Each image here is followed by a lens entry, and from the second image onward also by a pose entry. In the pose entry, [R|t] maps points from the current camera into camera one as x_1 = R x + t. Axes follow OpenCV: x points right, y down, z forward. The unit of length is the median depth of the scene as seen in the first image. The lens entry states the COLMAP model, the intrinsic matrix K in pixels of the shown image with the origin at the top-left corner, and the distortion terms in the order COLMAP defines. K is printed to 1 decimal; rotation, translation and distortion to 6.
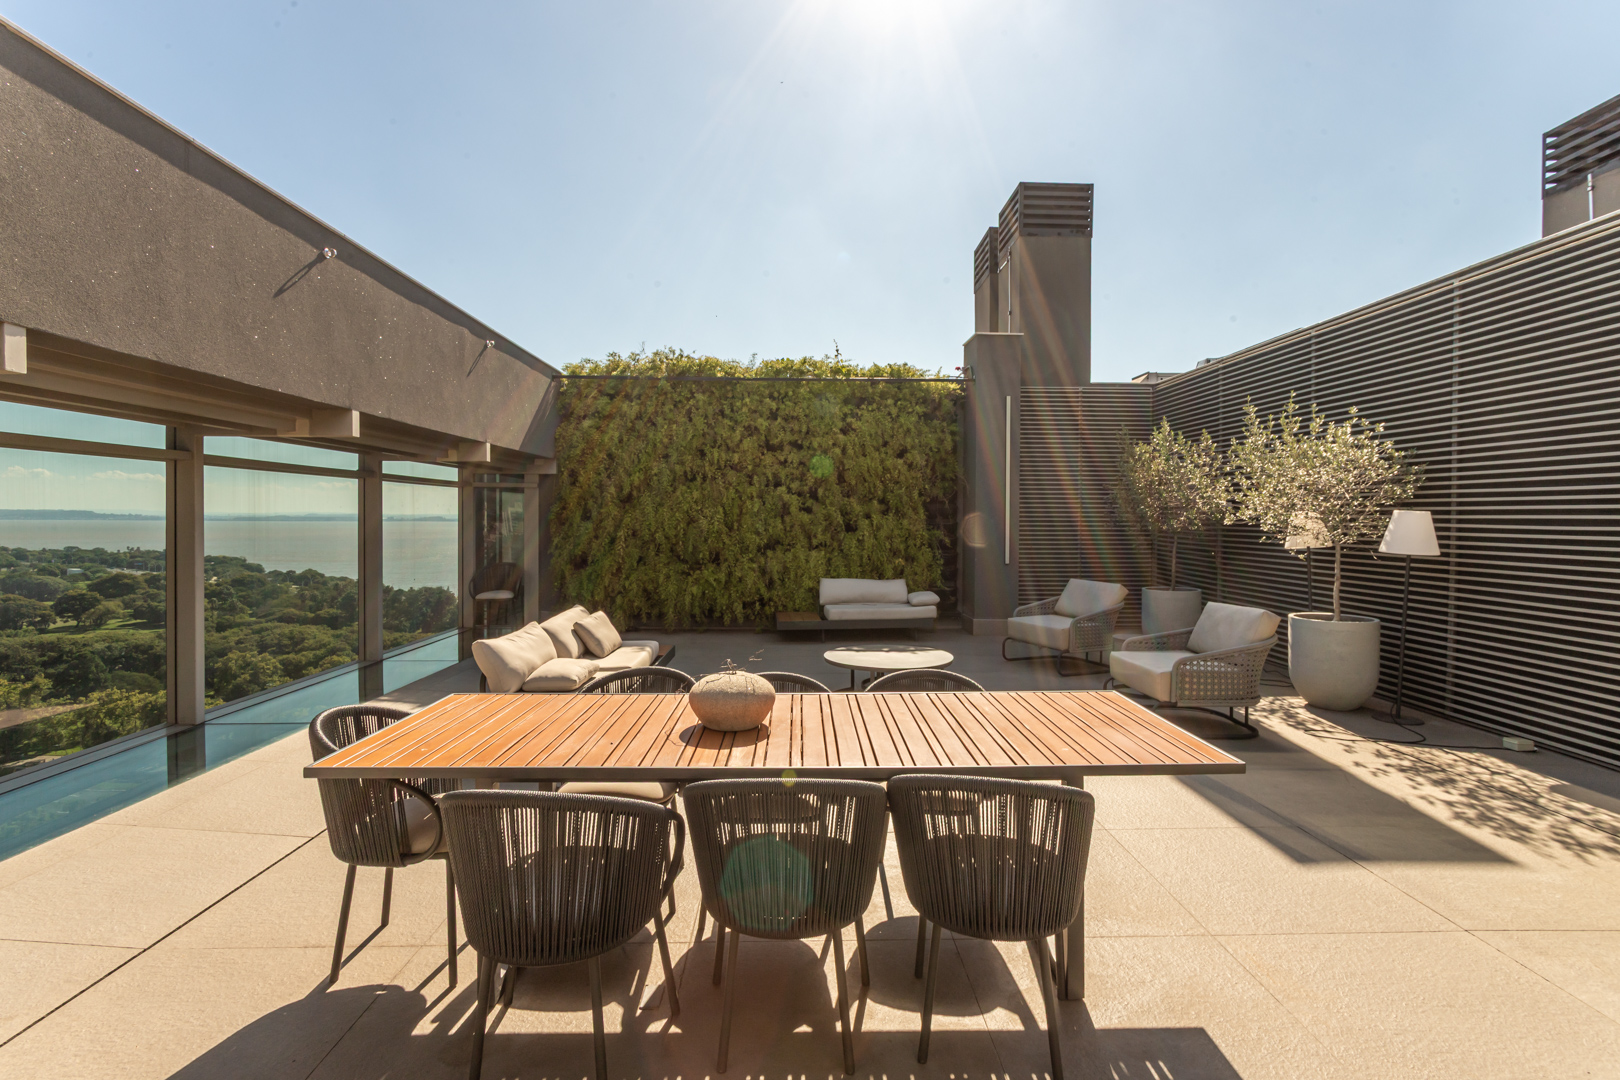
lens RADIAL K [[769.9, 0, 812.3], [0, 769.9, 518.7], [0, 0, 1]] dist [0.000009, 0.000897]
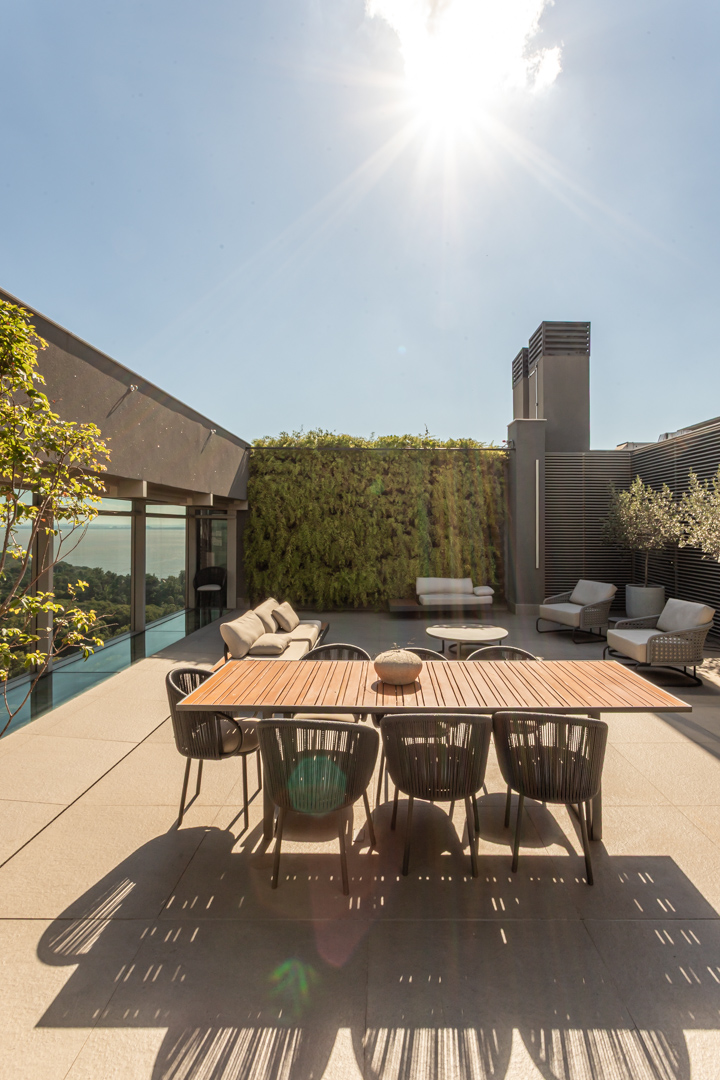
lens RADIAL K [[529.2, 0, 382.4], [0, 529.2, 507.8], [0, 0, 1]] dist [-0.003813, 0.002120]
pose [[0.999793, 0.001333, -0.020301, -0.045711], [-0.001980, 0.999489, -0.031894, -0.035604], [0.020248, 0.031928, 0.999285, -0.088893]]
